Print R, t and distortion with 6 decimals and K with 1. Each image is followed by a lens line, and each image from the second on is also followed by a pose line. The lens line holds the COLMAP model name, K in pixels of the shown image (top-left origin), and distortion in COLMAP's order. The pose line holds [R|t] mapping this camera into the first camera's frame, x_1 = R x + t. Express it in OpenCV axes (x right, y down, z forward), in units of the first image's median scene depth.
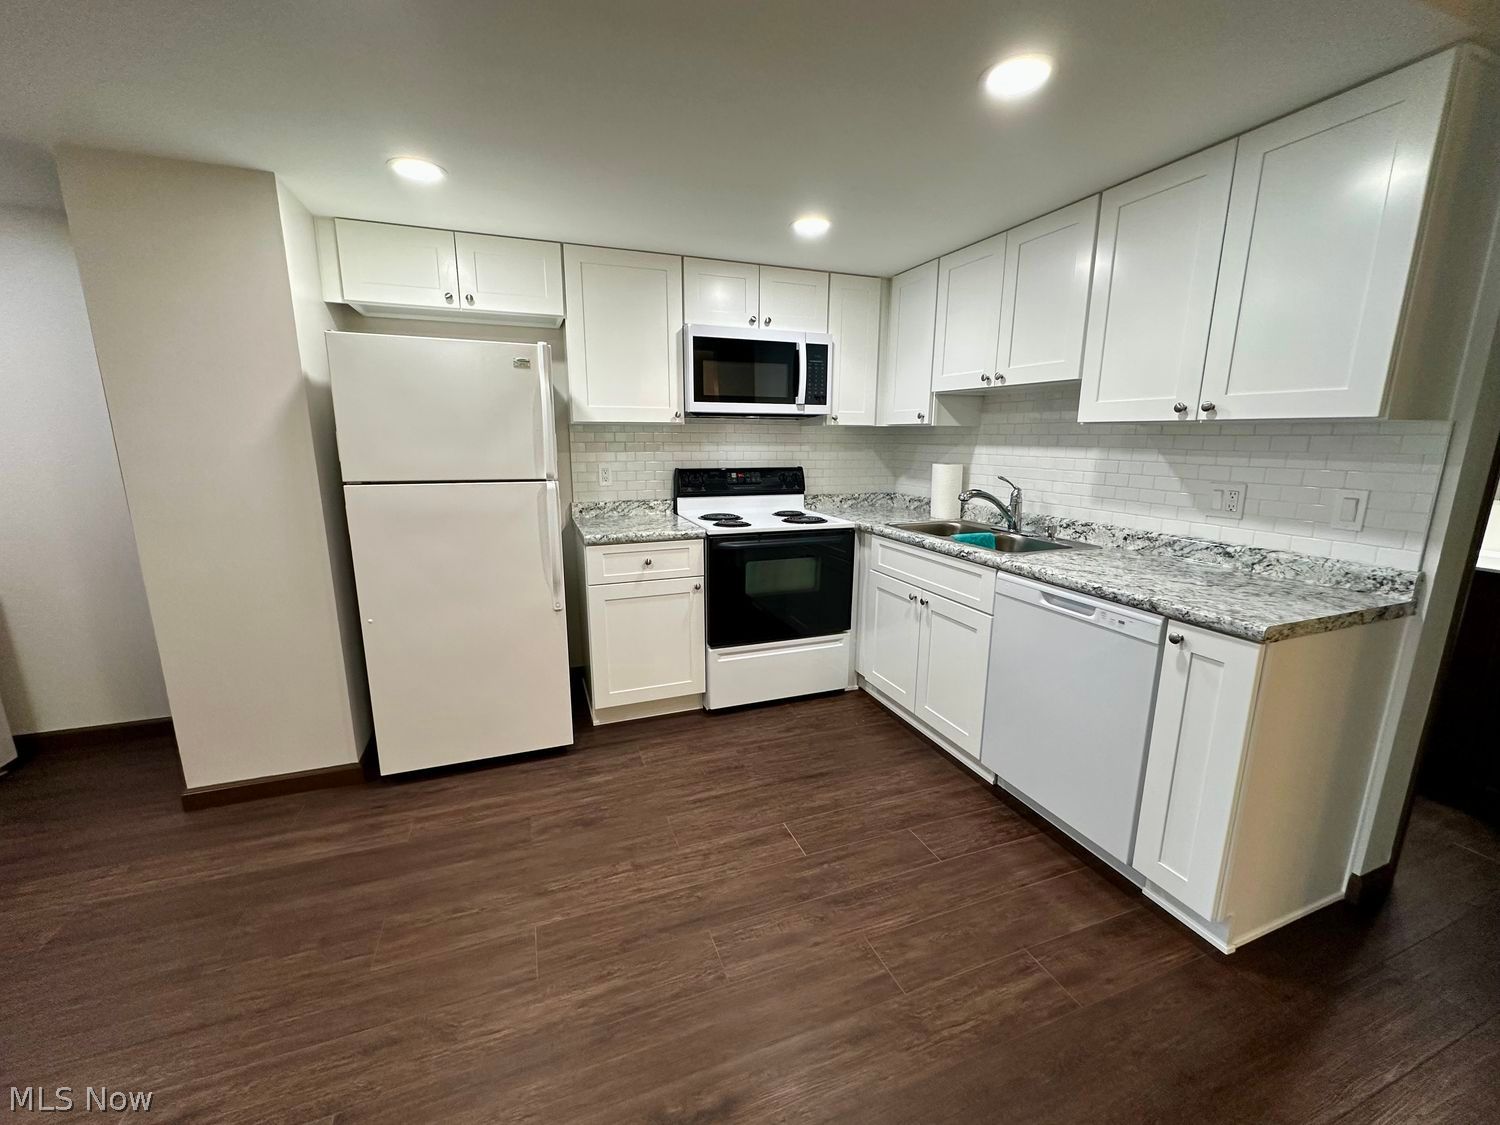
lens RADIAL K [[601.6, 0, 750.0], [0, 601.6, 562.5], [0, 0, 1]] dist [0.001671, 0.000068]
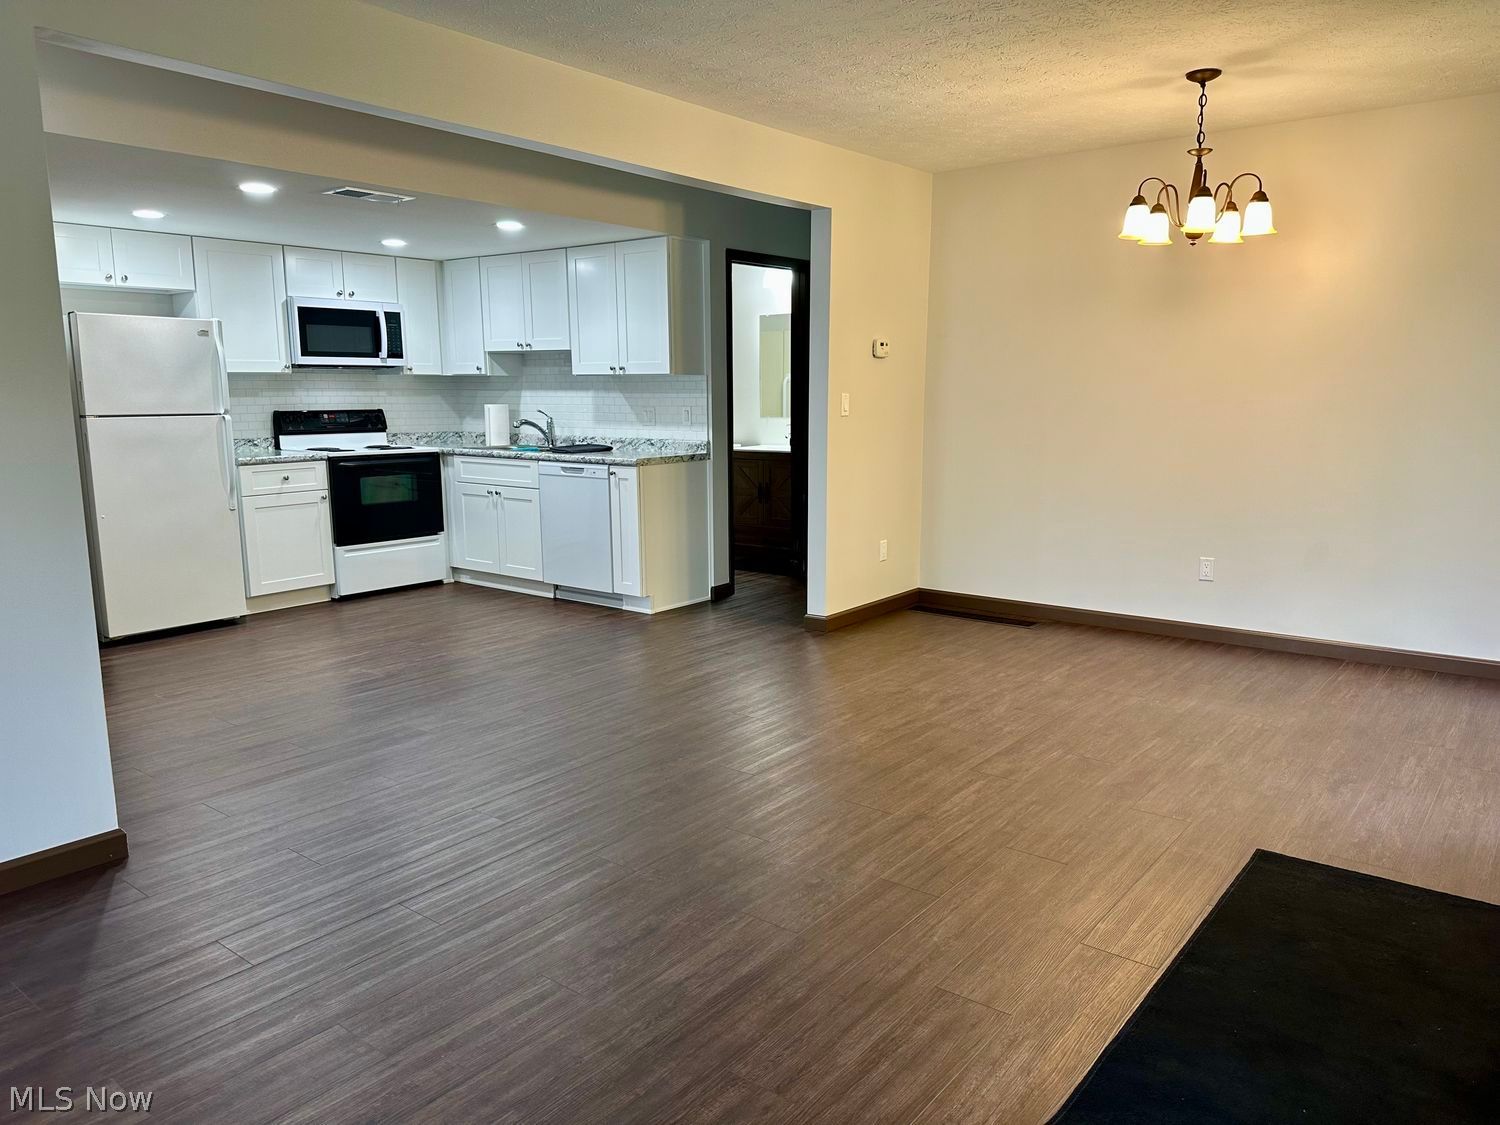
lens RADIAL K [[1056.3, 0, 750.0], [0, 1056.3, 562.5], [0, 0, 1]] dist [0.123616, -0.168710]
pose [[0.860005, -0.092581, 0.501818, -0.452368], [0.114945, 0.993277, -0.013740, 0.303810], [-0.497172, 0.069498, 0.864864, -1.396359]]
